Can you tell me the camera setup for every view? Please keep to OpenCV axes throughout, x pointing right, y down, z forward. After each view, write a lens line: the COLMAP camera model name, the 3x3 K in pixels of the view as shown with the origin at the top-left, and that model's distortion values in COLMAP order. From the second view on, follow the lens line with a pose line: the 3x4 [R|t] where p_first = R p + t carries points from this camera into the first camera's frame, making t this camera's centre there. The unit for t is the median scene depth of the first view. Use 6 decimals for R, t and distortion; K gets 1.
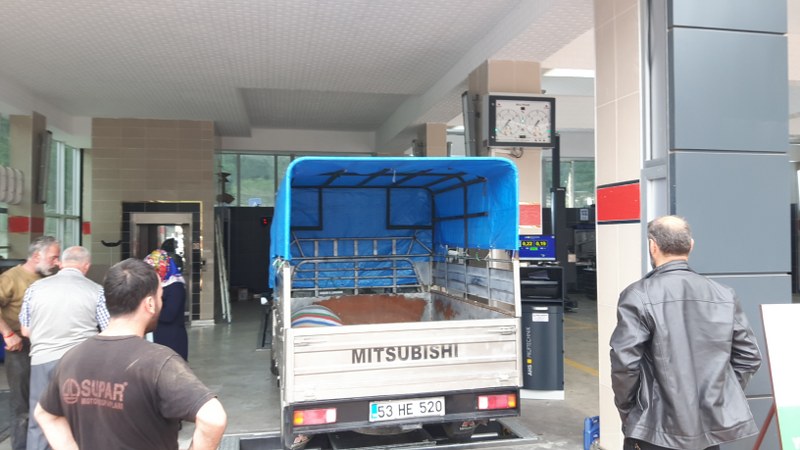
lens RADIAL K [[656.7, 0, 401.7], [0, 656.7, 215.7], [0, 0, 1]] dist [0.190287, -0.487688]
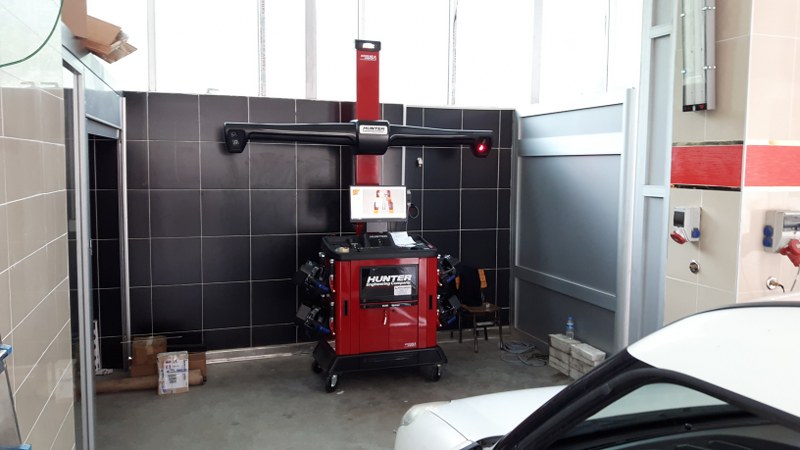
lens RADIAL K [[655.1, 0, 400.8], [0, 655.1, 223.7], [0, 0, 1]] dist [0.133876, -0.309907]
pose [[0.992619, 0.005535, 0.121150, -0.403203], [-0.020827, 0.991898, 0.125320, 0.017889], [-0.119475, -0.126919, 0.984692, 1.622706]]
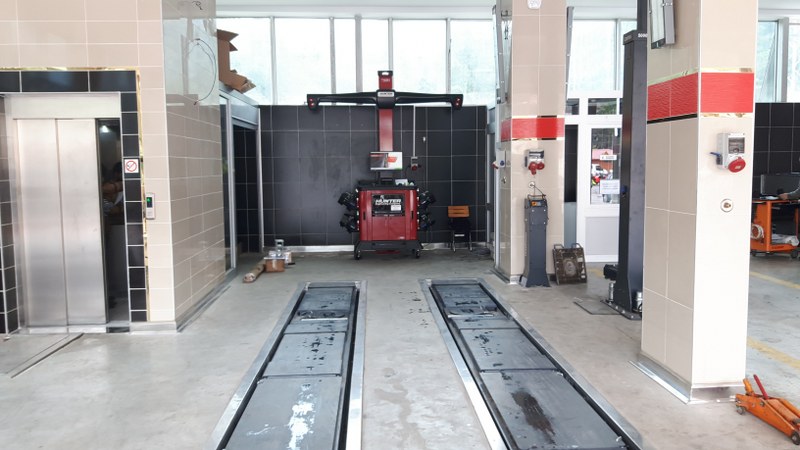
lens RADIAL K [[655.1, 0, 400.8], [0, 655.1, 223.7], [0, 0, 1]] dist [0.133876, -0.309907]
pose [[0.989836, 0.008479, -0.141959, -0.100503], [0.009149, 0.992356, 0.123068, 0.052906], [0.141918, -0.123116, 0.982192, 0.994119]]
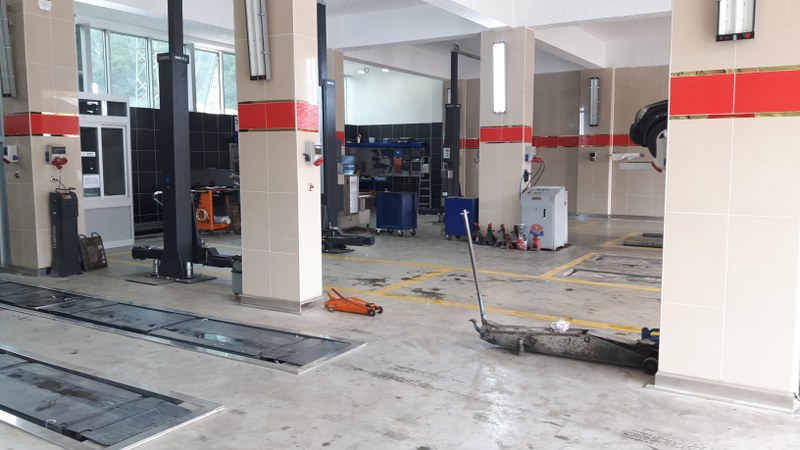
lens RADIAL K [[655.1, 0, 400.8], [0, 655.1, 223.7], [0, 0, 1]] dist [0.133876, -0.309907]
pose [[0.682591, -0.064960, 0.727908, -0.469226], [-0.029004, 0.992849, 0.115803, 0.052090], [-0.730225, -0.100159, 0.675825, 0.891507]]
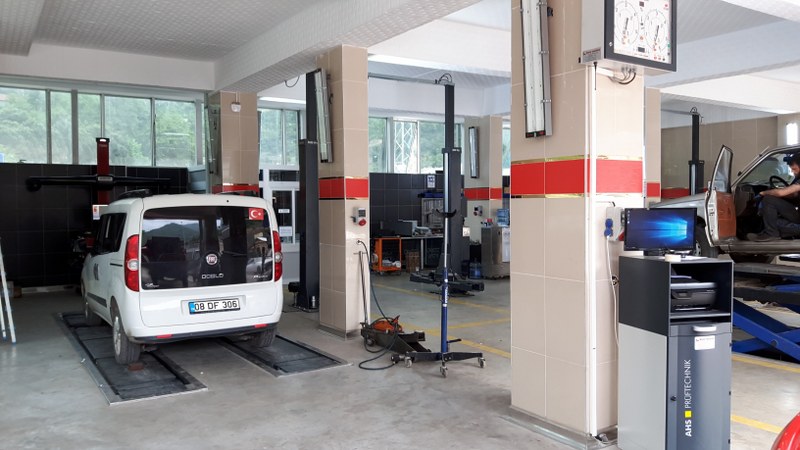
lens RADIAL K [[655.1, 0, 400.8], [0, 655.1, 223.7], [0, 0, 1]] dist [0.133876, -0.309907]
pose [[0.929923, -0.010237, 0.367612, -0.258926], [-0.012553, 0.998146, 0.059550, 0.009066], [-0.367541, -0.059992, 0.928071, 0.501721]]
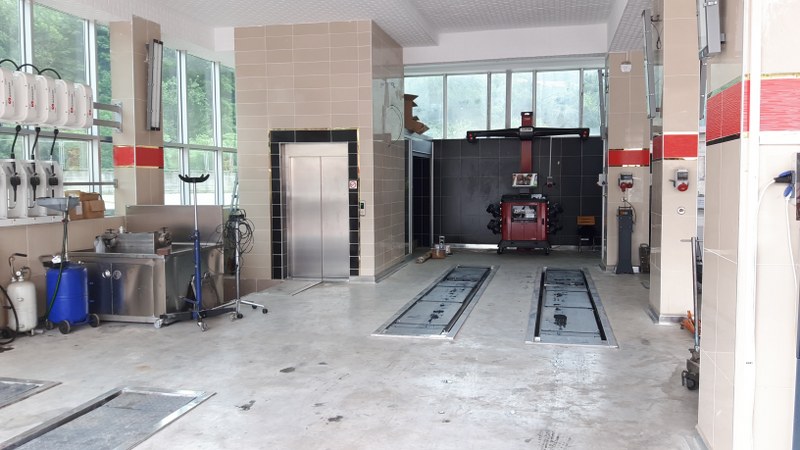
lens RADIAL K [[655.1, 0, 400.8], [0, 655.1, 223.7], [0, 0, 1]] dist [0.133876, -0.309907]
pose [[0.913420, 0.028035, -0.406052, 0.108358], [0.012450, 0.995234, 0.096721, 0.029635], [0.406828, -0.093403, 0.908717, 0.540460]]
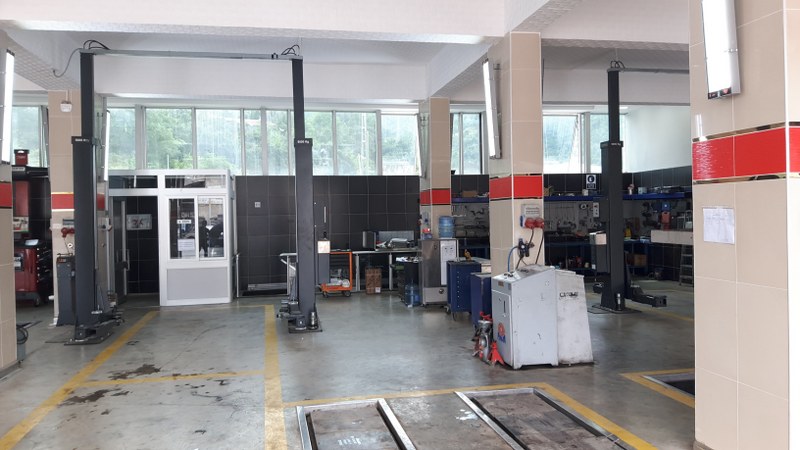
lens RADIAL K [[655.1, 0, 400.8], [0, 655.1, 223.7], [0, 0, 1]] dist [0.133876, -0.309907]
pose [[0.999921, -0.012512, -0.001297, 0.663862], [0.012560, 0.998790, 0.047542, 0.021633], [0.000701, -0.047555, 0.998868, 0.702743]]
